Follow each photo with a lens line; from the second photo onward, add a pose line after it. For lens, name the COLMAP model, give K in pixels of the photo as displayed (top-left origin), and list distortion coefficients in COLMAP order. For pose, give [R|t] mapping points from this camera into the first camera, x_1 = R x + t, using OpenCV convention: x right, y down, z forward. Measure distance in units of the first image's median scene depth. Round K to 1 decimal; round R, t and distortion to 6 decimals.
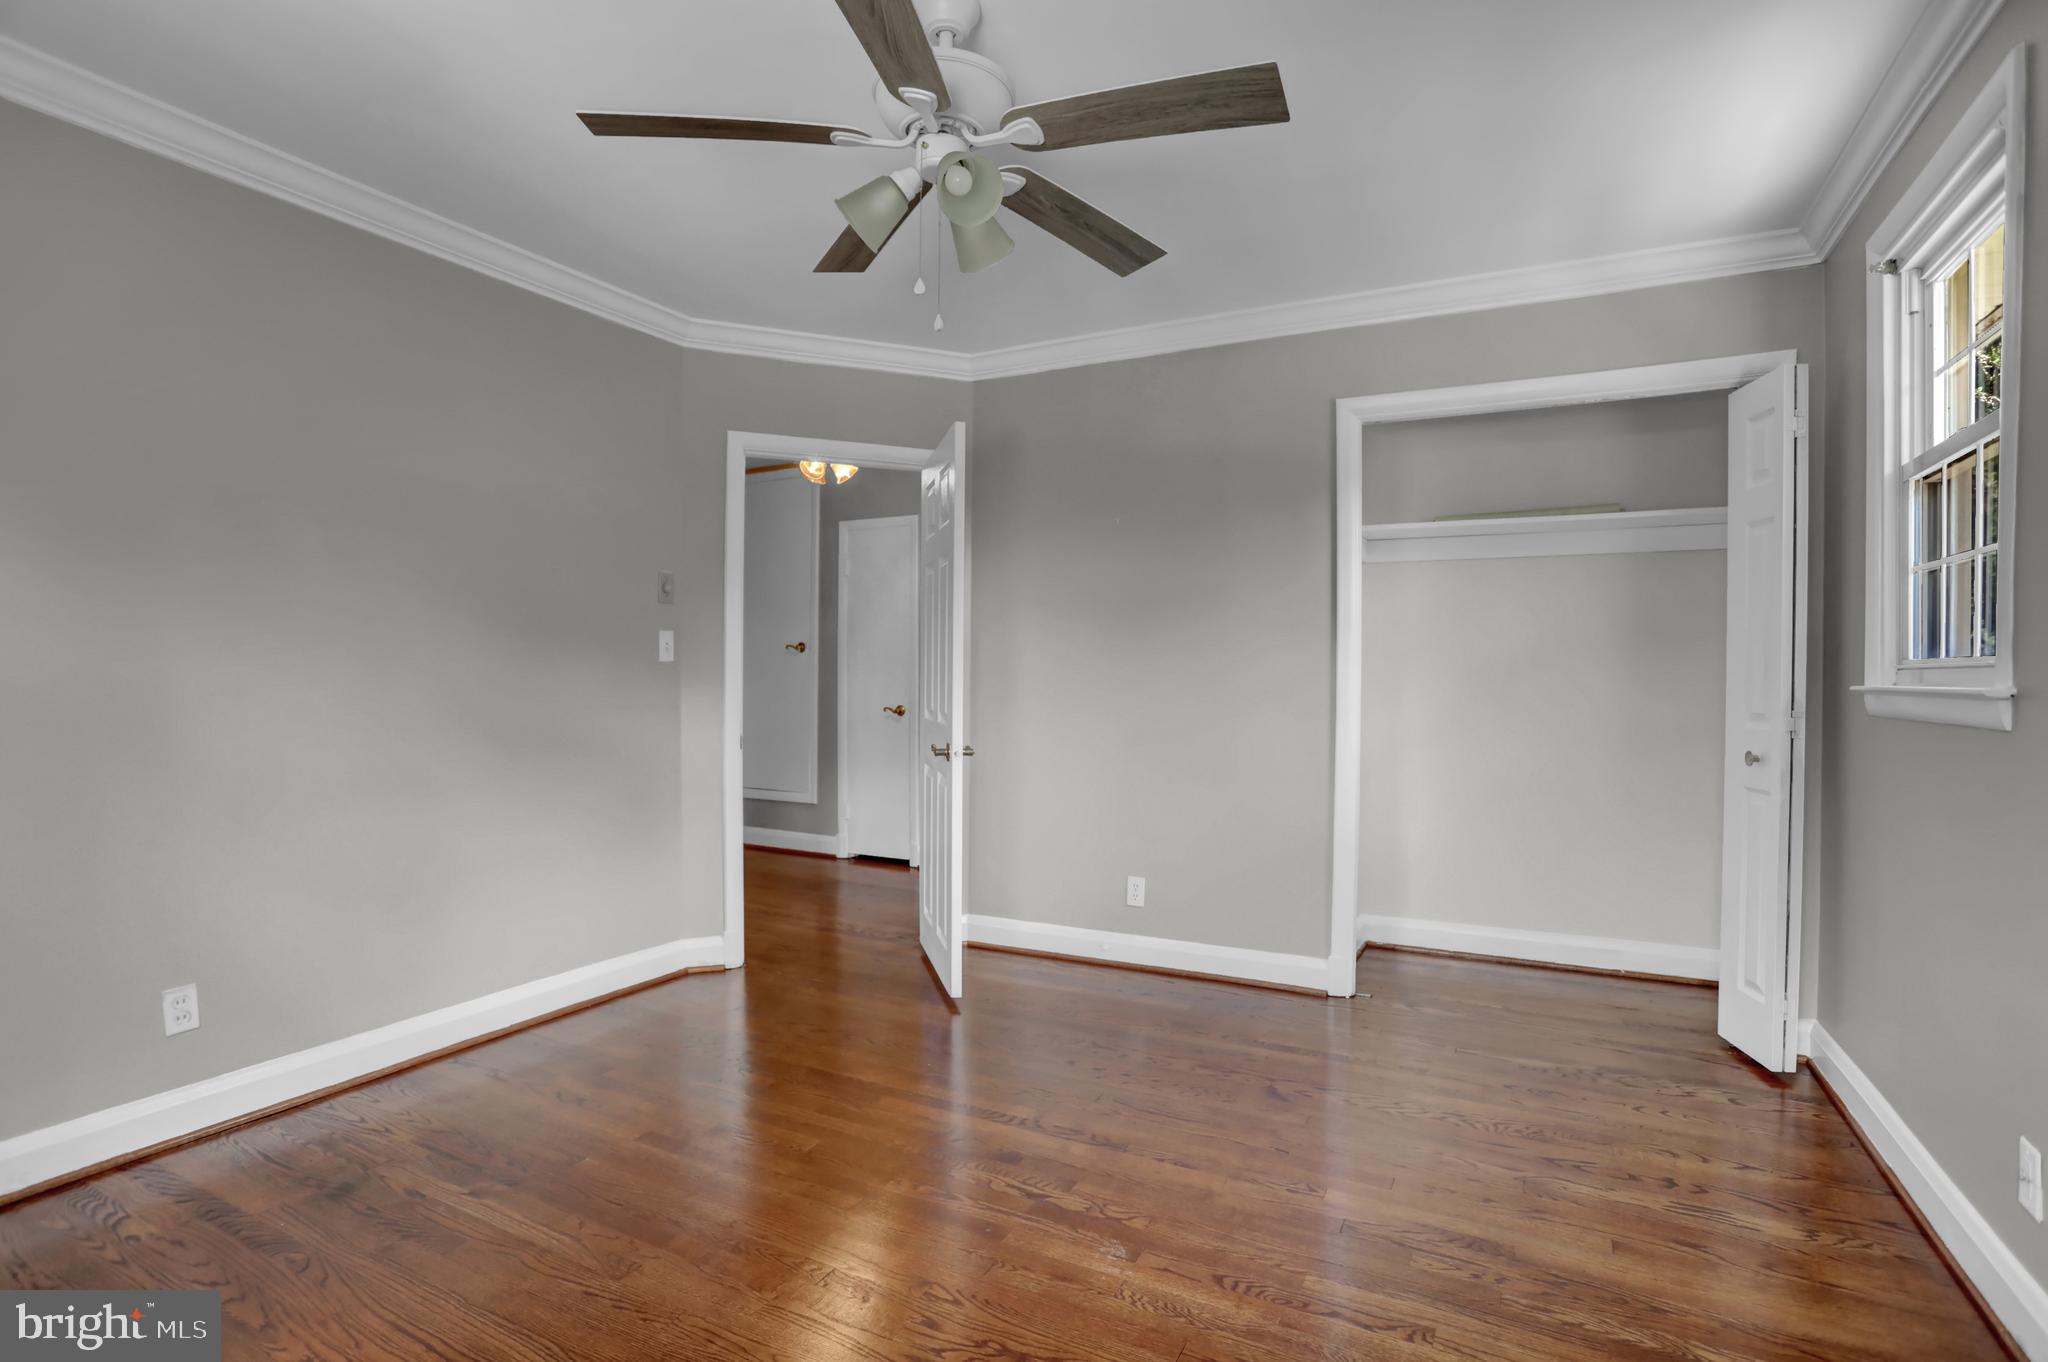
lens RADIAL K [[989.1, 0, 1030.4], [0, 989.1, 682.9], [0, 0, 1]] dist [-0.075632, 0.032964]
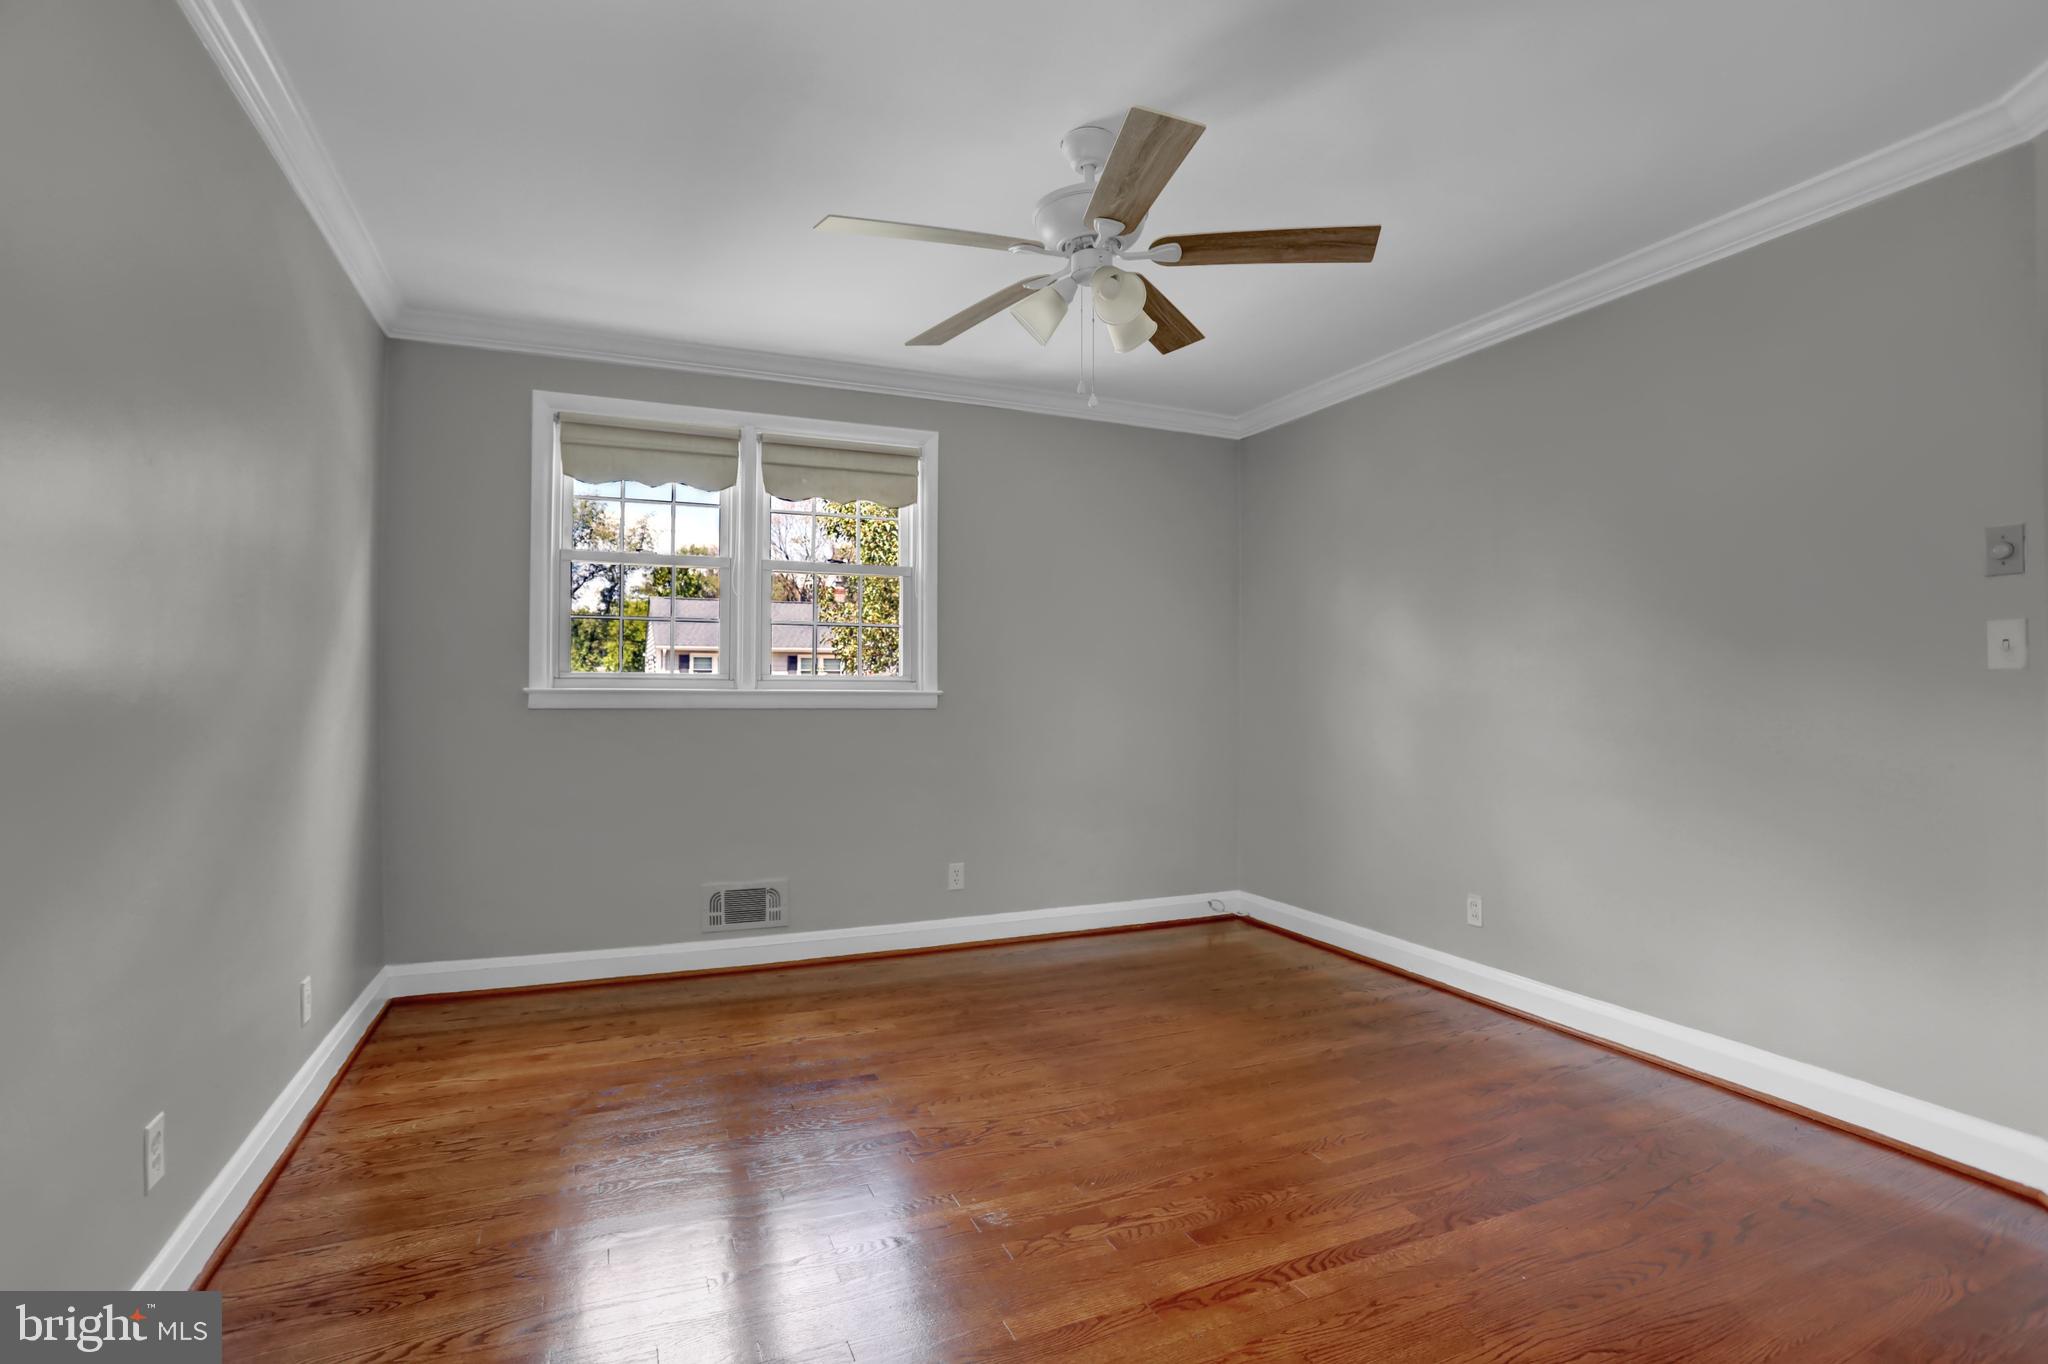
lens RADIAL K [[989.1, 0, 1030.4], [0, 989.1, 683.9], [0, 0, 1]] dist [-0.075632, 0.032964]
pose [[-0.623760, -0.007437, -0.781581, 0.761128], [-0.012247, 0.999925, 0.000259, -0.008595], [0.781520, 0.009734, -0.623804, 1.415622]]
